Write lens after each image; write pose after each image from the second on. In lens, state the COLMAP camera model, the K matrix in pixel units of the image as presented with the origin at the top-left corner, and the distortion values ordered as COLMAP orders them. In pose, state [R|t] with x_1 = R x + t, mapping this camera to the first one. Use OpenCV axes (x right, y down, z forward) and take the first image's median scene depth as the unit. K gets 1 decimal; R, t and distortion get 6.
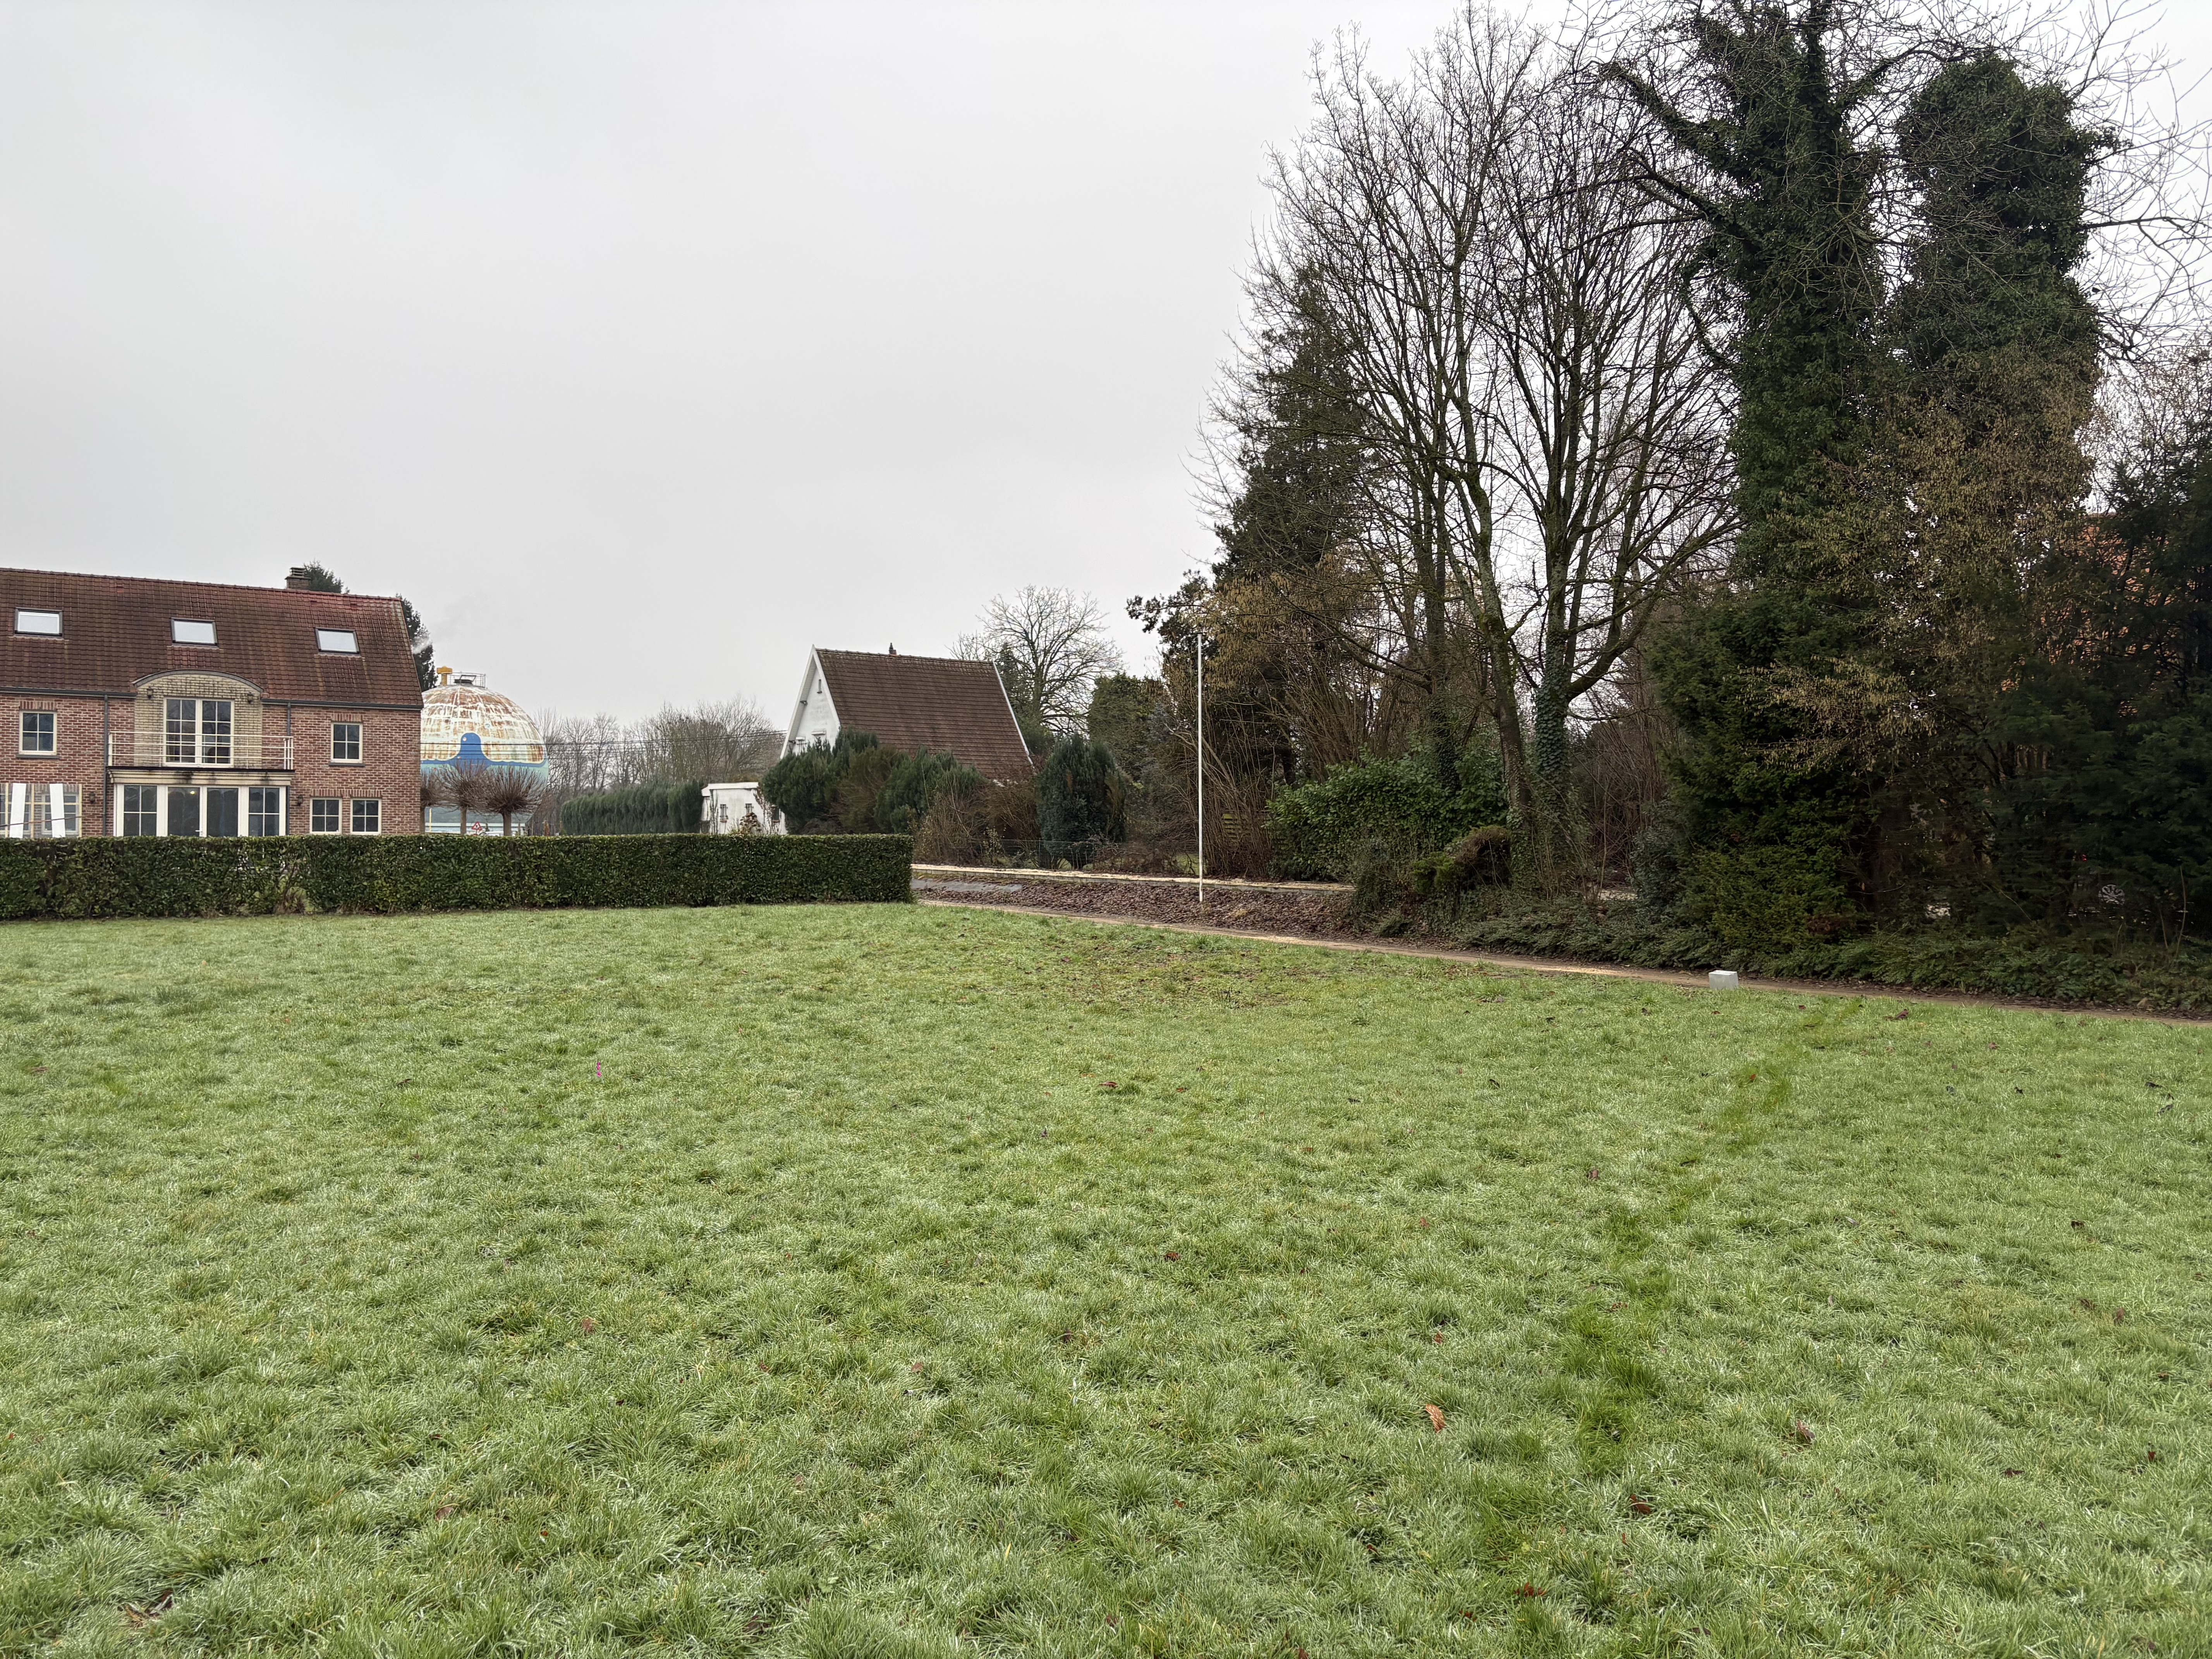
lens RADIAL K [[1670.7, 0, 1123.5], [0, 1670.7, 800.6], [0, 0, 1]] dist [0.077789, -0.099996]
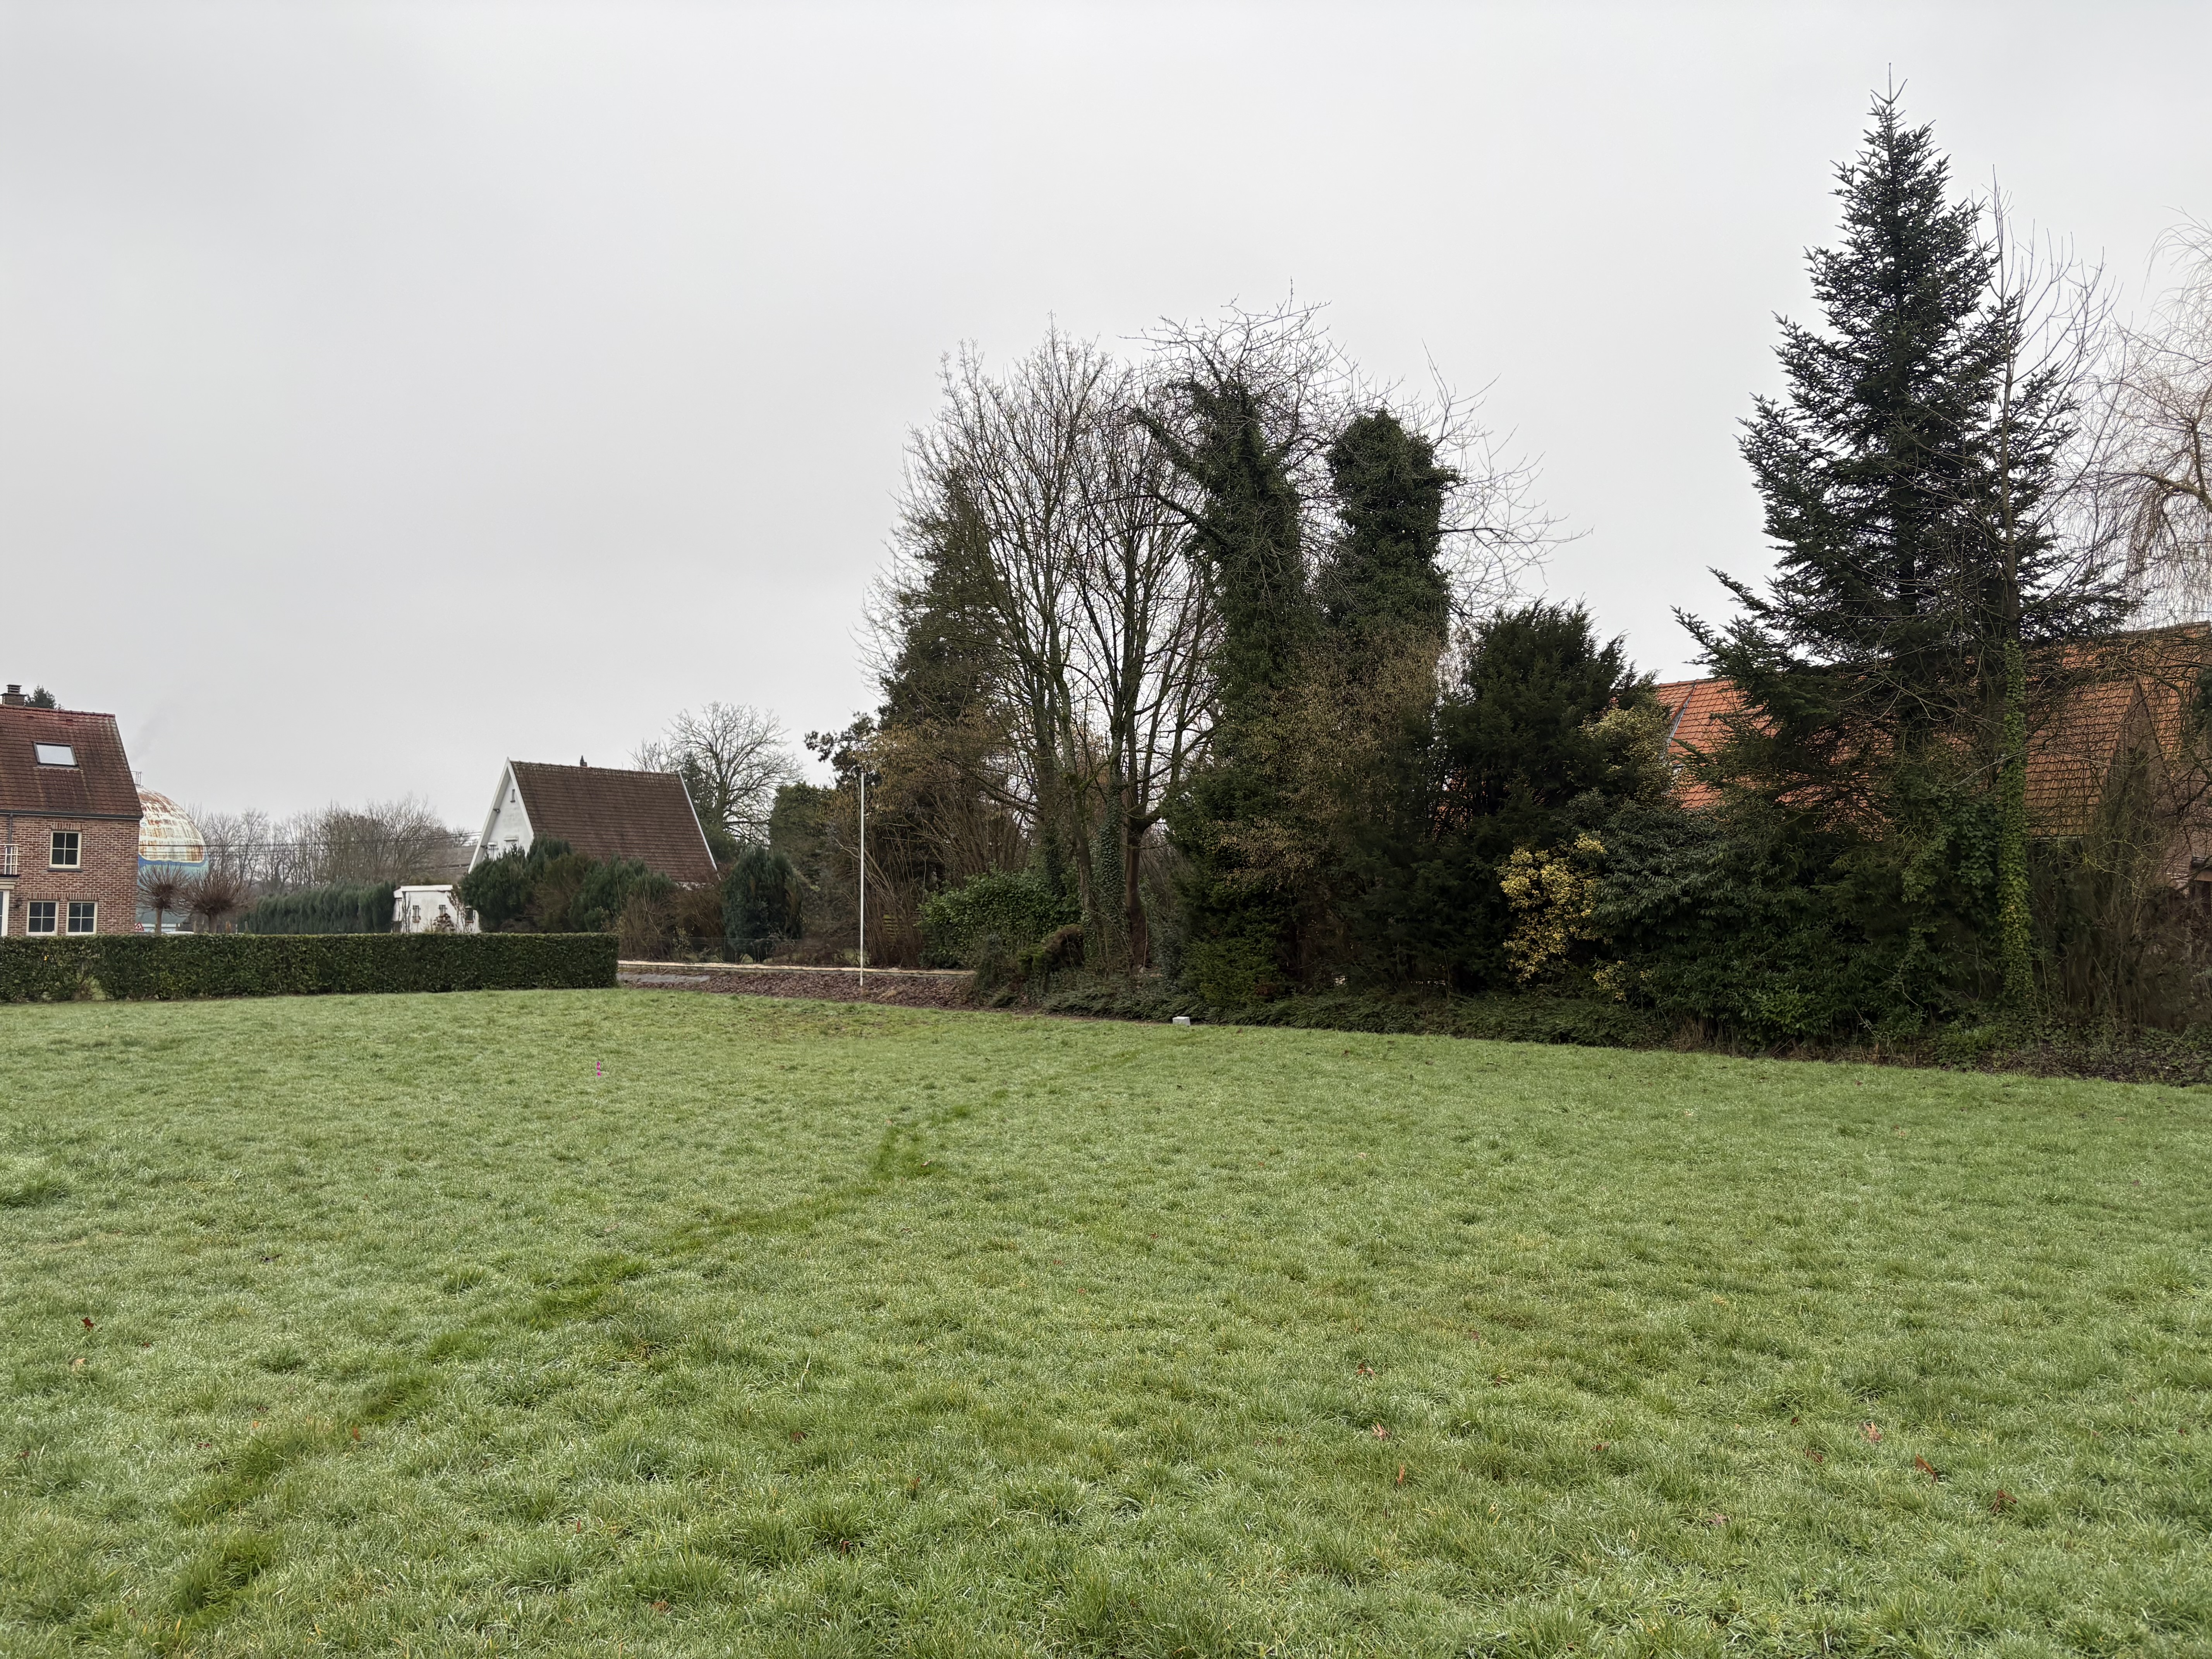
lens RADIAL K [[1669.0, 0, 1122.0], [0, 1669.0, 825.9], [0, 0, 1]] dist [0.083126, -0.100154]
pose [[0.982541, 0.010392, 0.185754, 0.003426], [-0.002248, 0.999029, -0.044002, -0.003352], [-0.186031, 0.042816, 0.981611, -0.213300]]
